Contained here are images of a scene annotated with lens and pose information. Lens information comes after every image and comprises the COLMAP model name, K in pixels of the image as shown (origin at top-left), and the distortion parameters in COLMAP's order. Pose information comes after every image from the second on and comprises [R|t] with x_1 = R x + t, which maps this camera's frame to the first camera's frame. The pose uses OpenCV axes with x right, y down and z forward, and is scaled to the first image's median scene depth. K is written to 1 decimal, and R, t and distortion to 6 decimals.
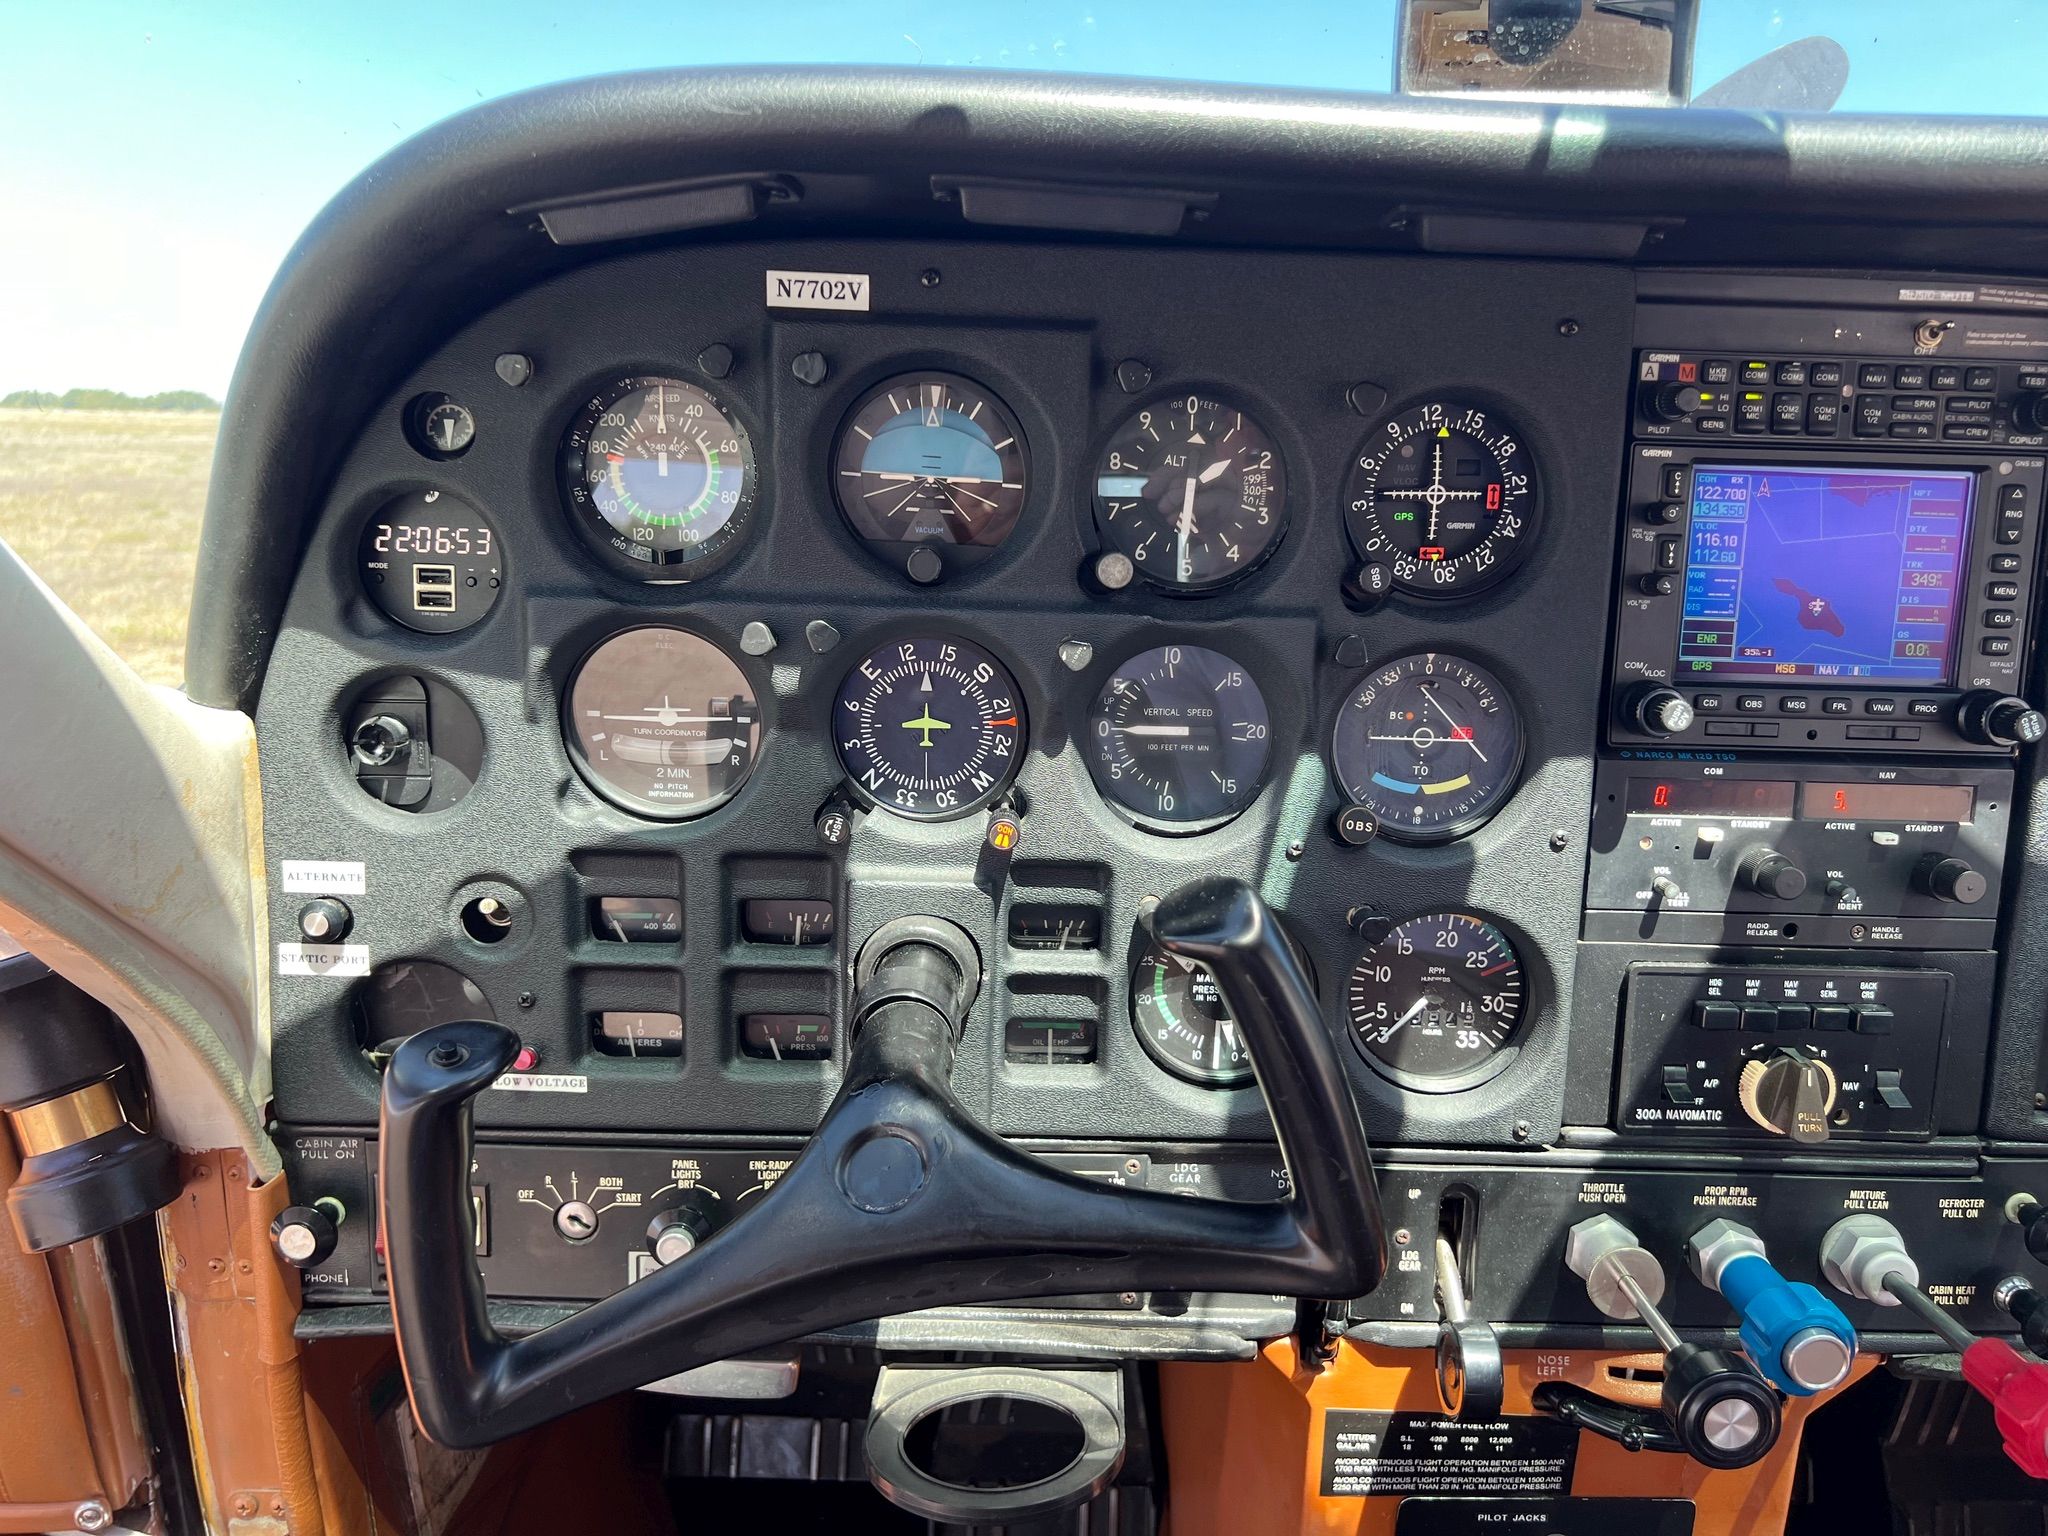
lens RADIAL K [[1562.9, 0, 1024.0], [0, 1562.9, 768.0], [0, 0, 1]] dist [0.025537, -0.047626]
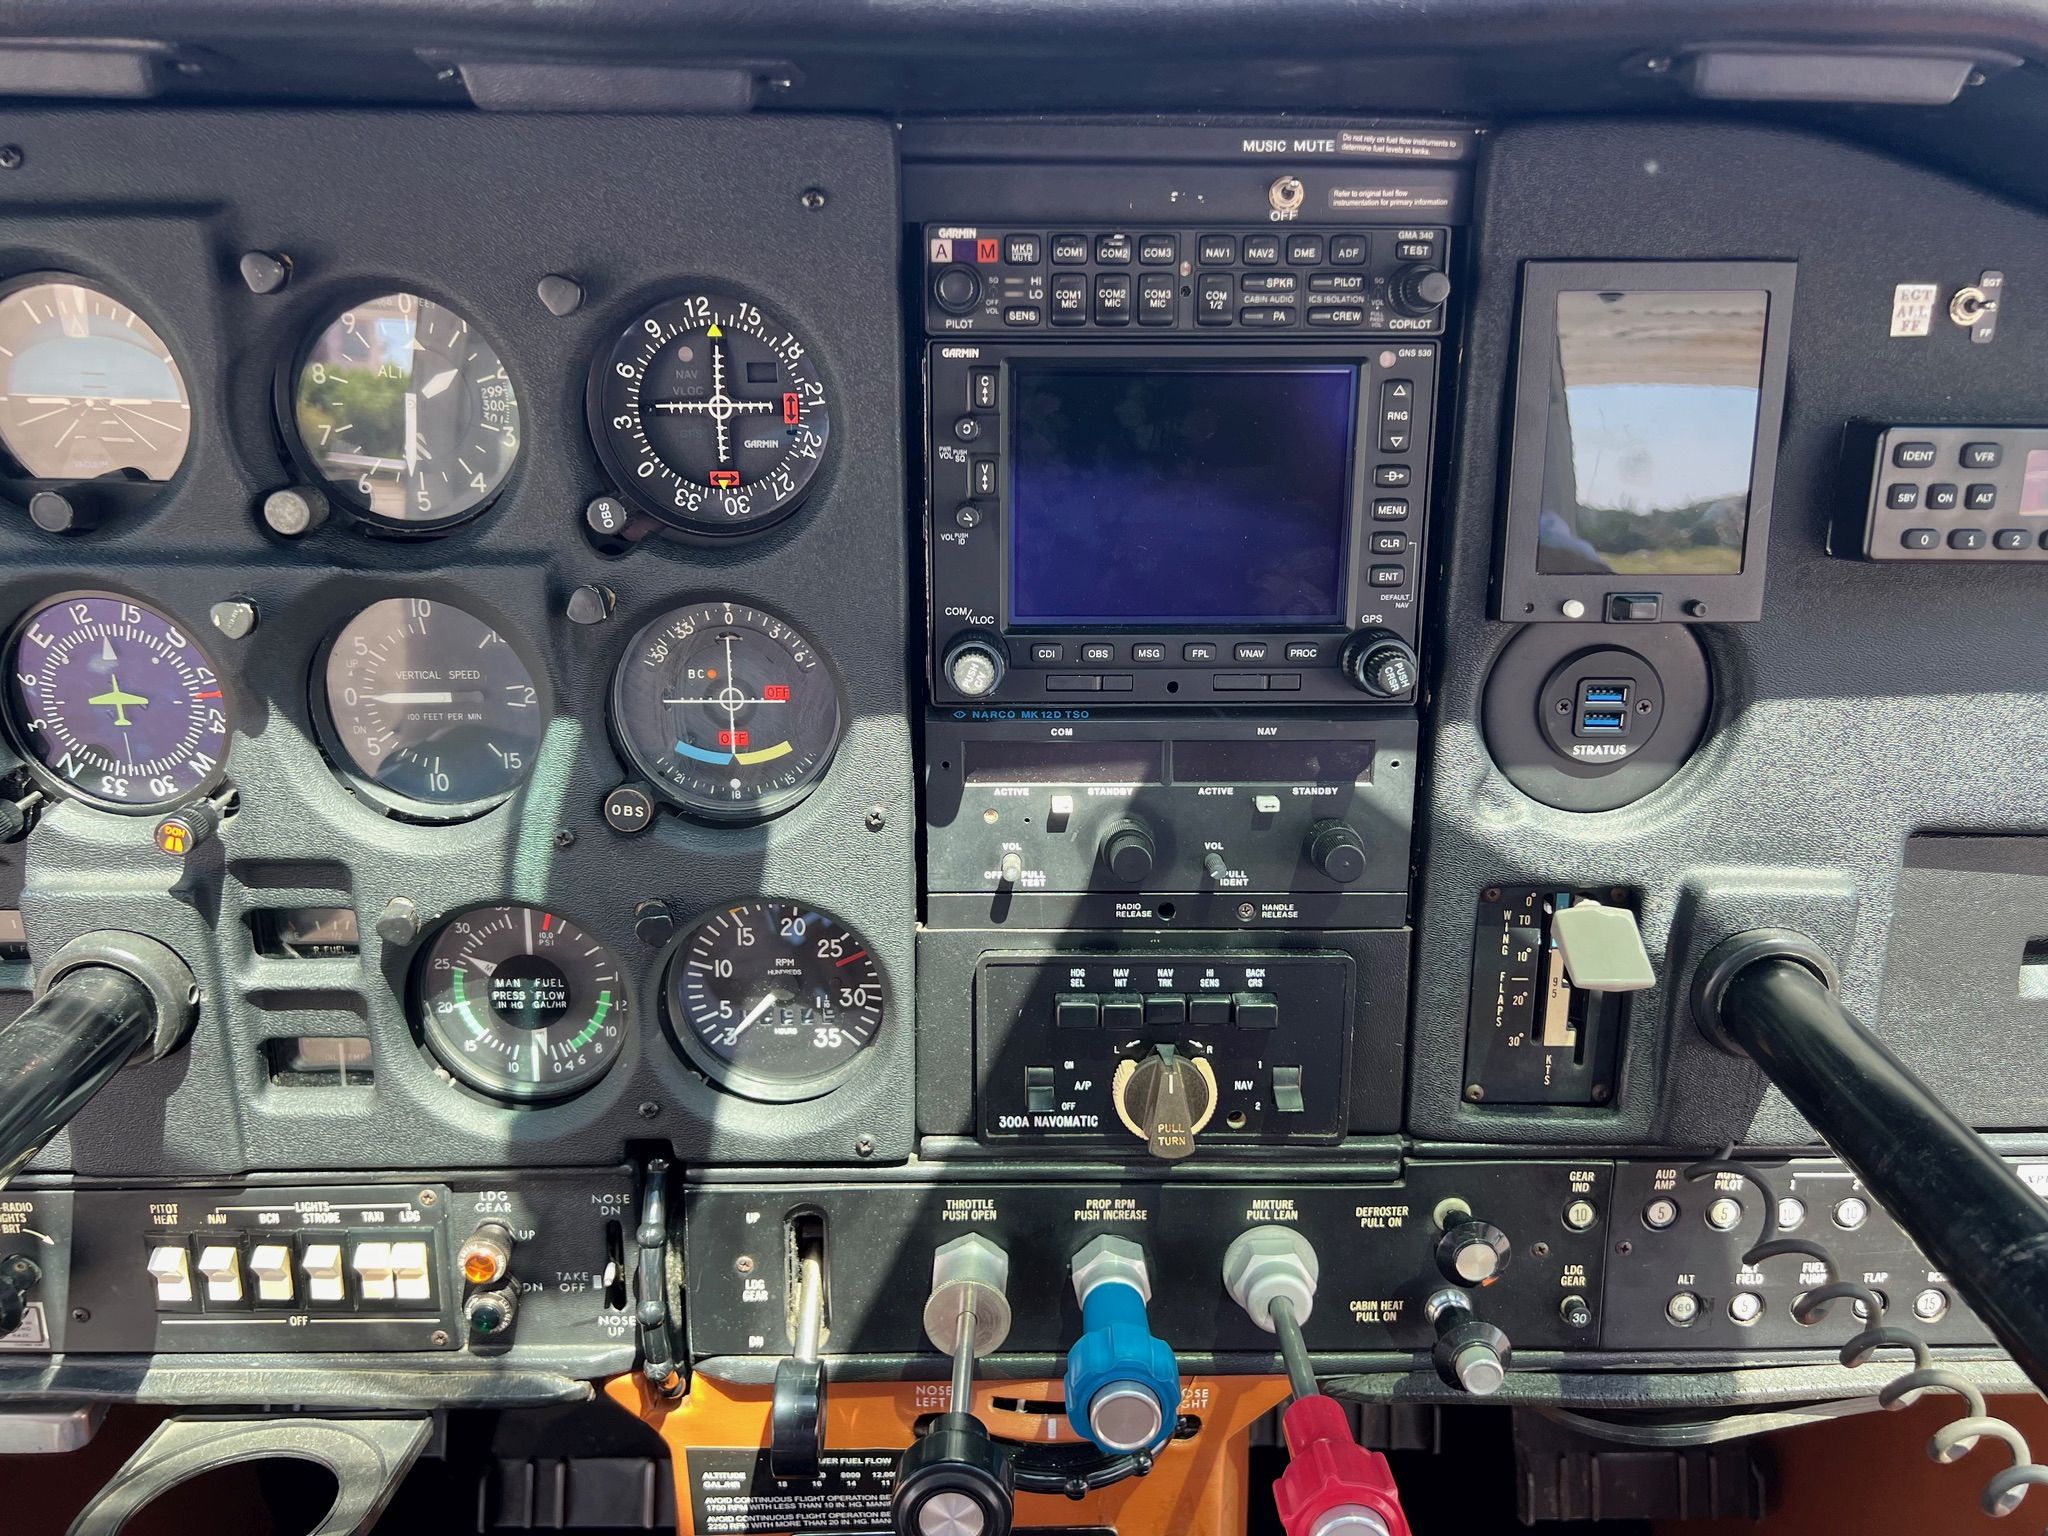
lens RADIAL K [[1562.9, 0, 1024.0], [0, 1562.9, 768.0], [0, 0, 1]] dist [0.025537, -0.047626]
pose [[0.999689, -0.024839, 0.002197, 0.411702], [0.024526, 0.995354, 0.093103, -0.056679], [-0.004500, -0.093020, 0.995654, 0.154491]]
